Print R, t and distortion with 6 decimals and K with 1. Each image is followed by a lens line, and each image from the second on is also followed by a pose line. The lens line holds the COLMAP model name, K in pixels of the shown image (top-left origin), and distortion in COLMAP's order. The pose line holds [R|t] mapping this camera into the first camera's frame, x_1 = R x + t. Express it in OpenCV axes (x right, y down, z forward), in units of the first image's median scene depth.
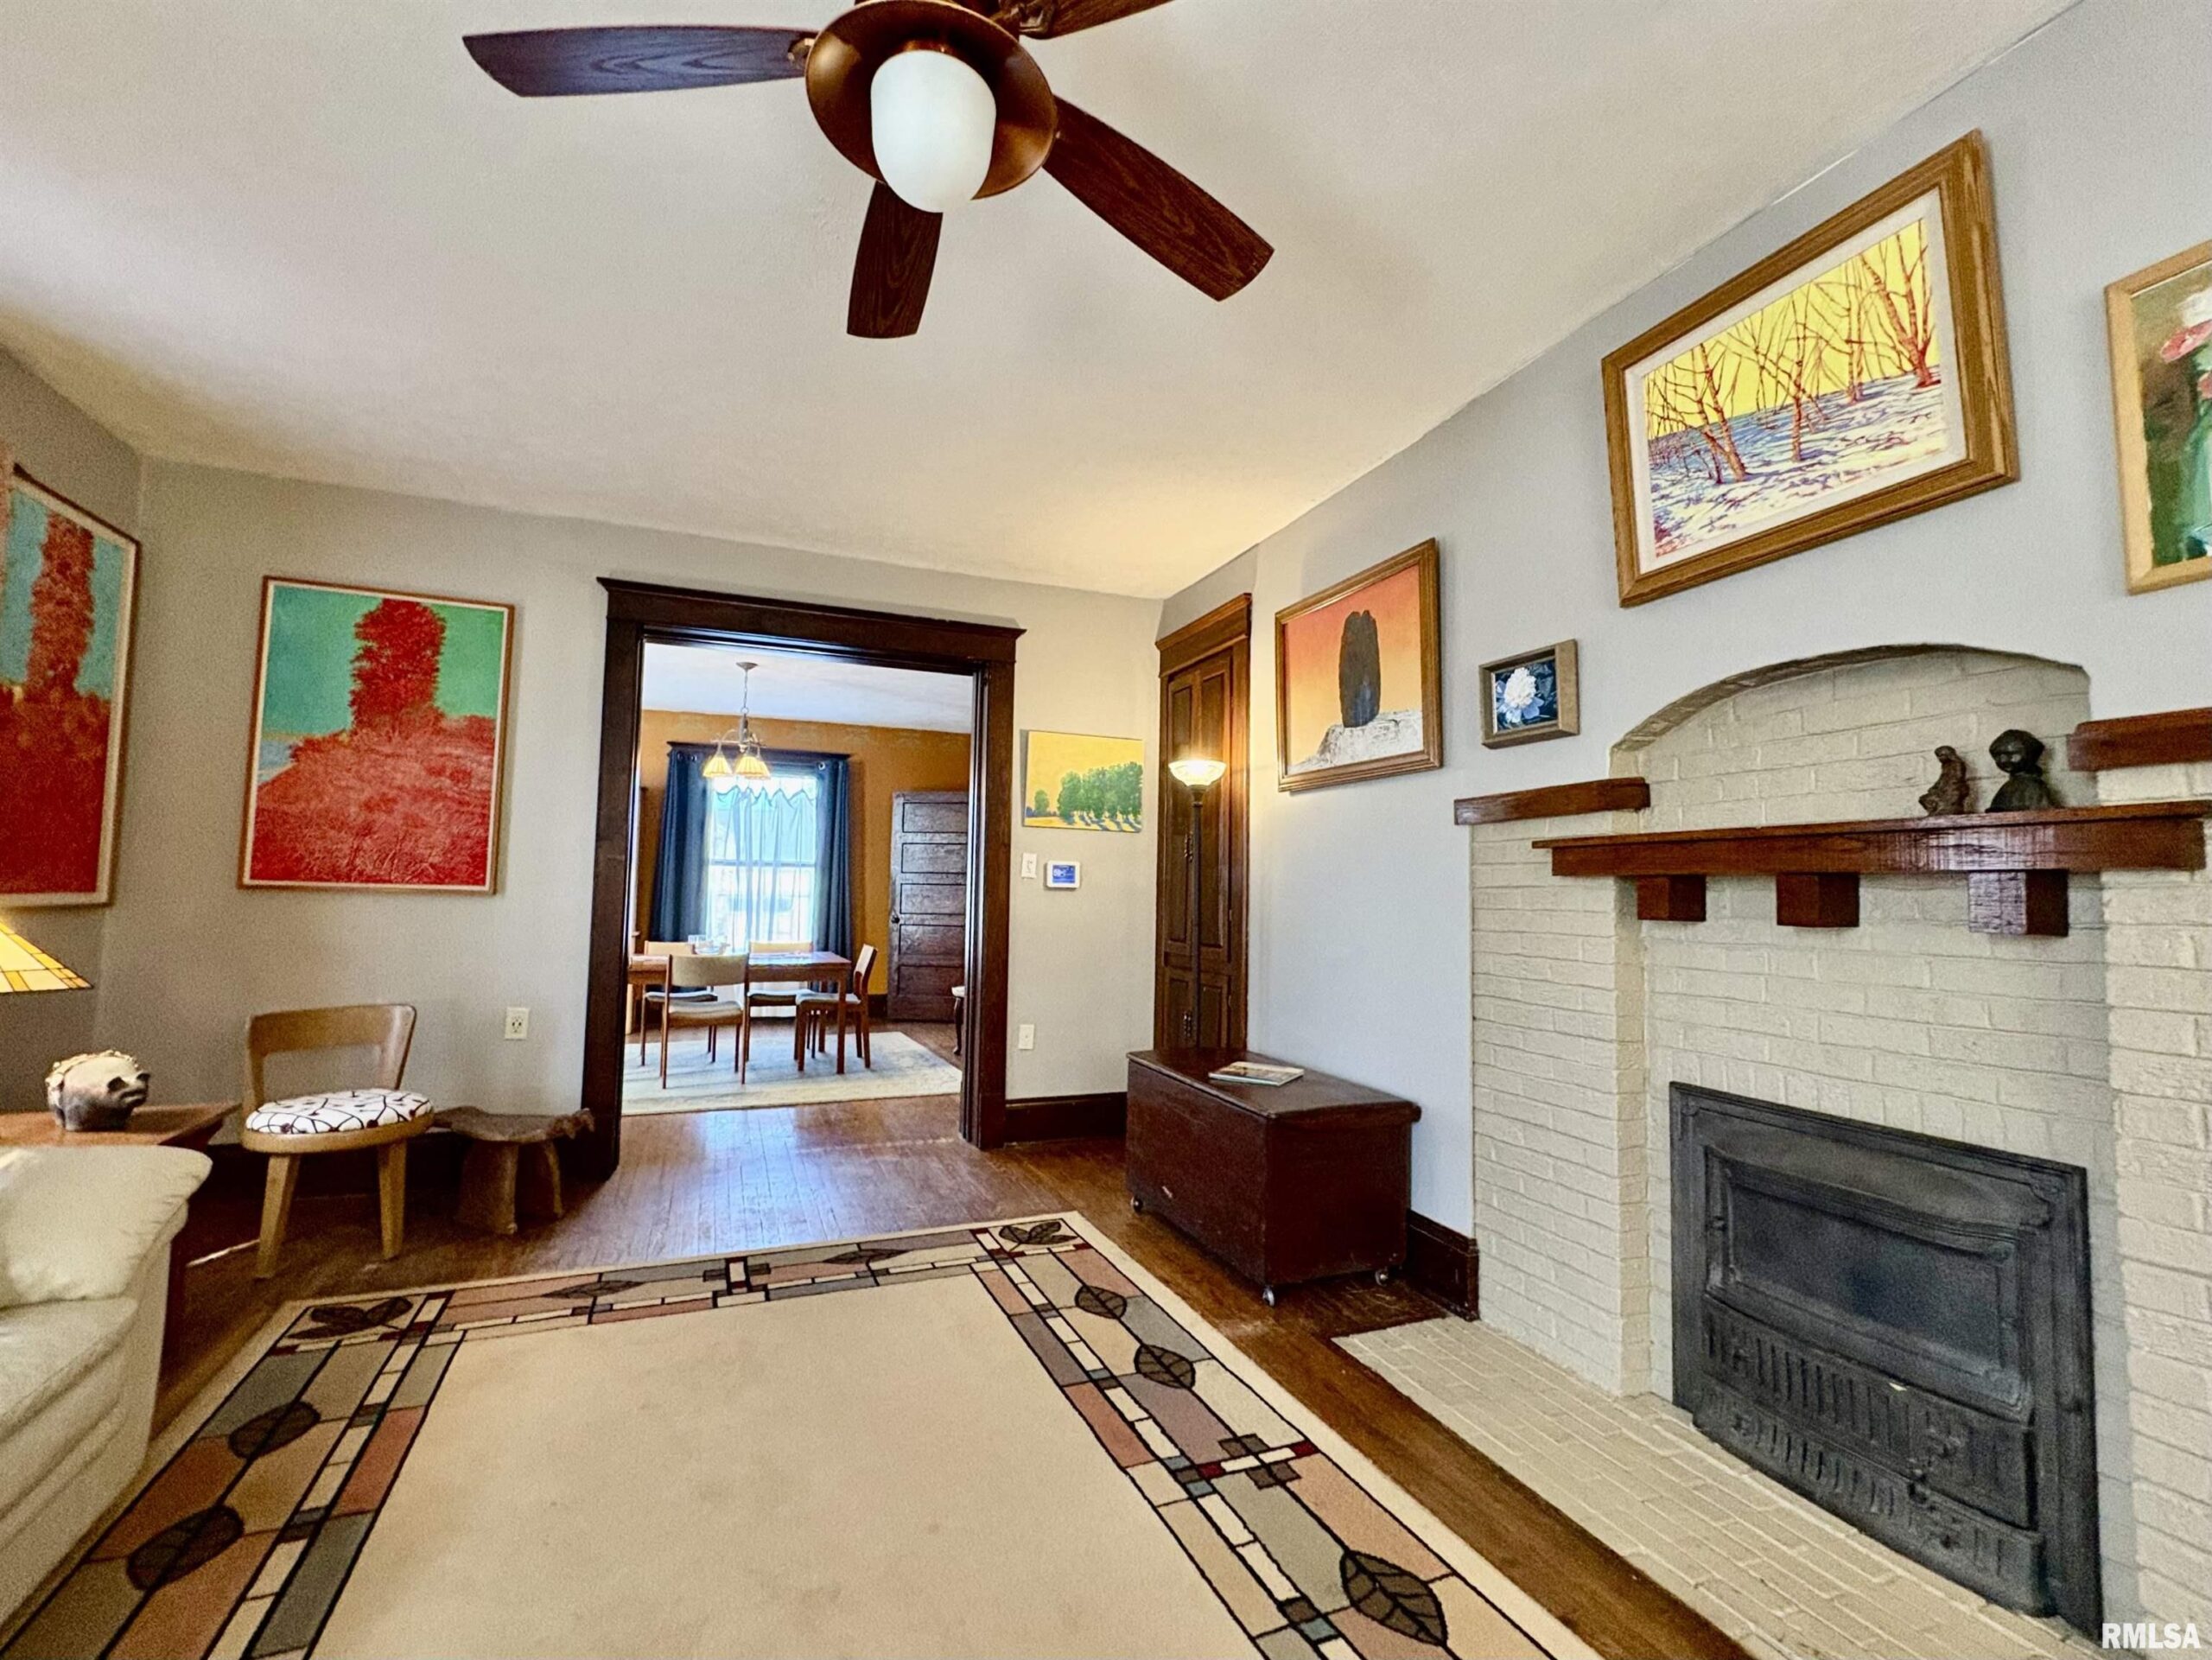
lens RADIAL K [[980.2, 0, 1103.2], [0, 980.2, 830.4], [0, 0, 1]] dist [0.000103, -0.000757]
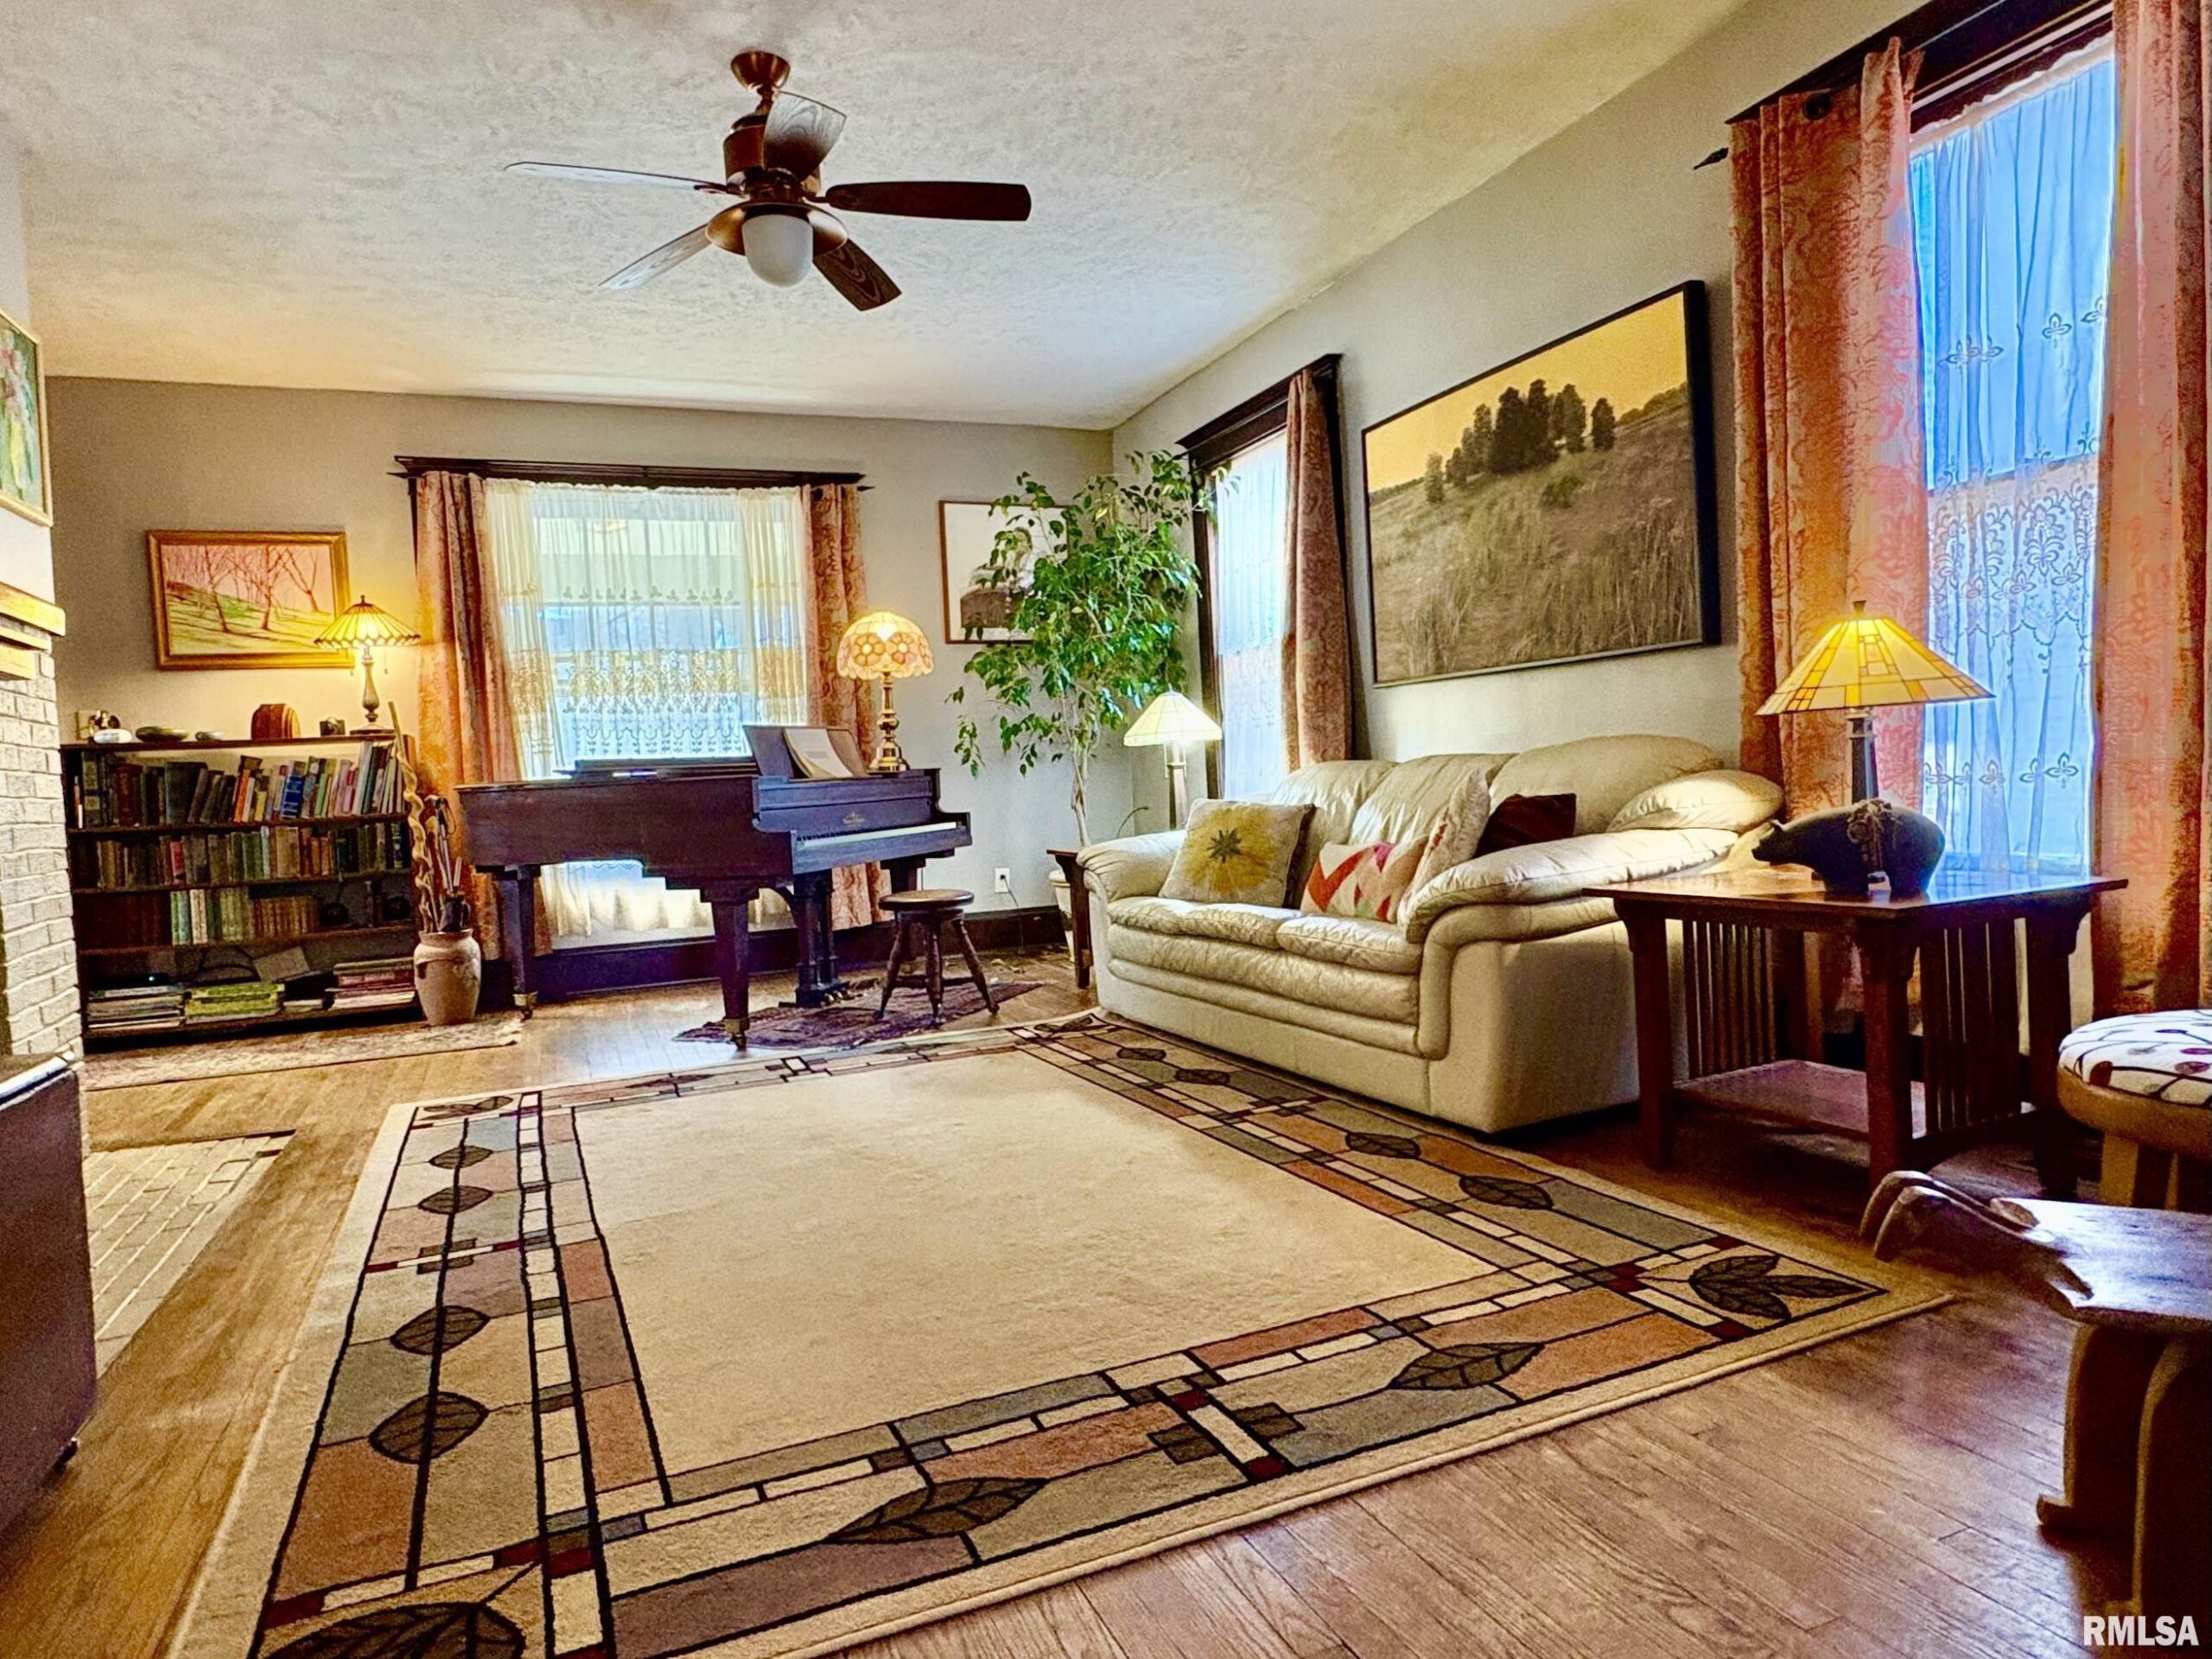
lens RADIAL K [[1341.1, 0, 1106.0], [0, 1341.1, 829.5], [0, 0, 1]] dist [-0.003198, -0.000875]
pose [[-0.999166, 0.036065, -0.019145, -0.343476], [0.036621, 0.998893, -0.029519, 0.219396], [0.018059, -0.030196, -0.999381, 1.711724]]
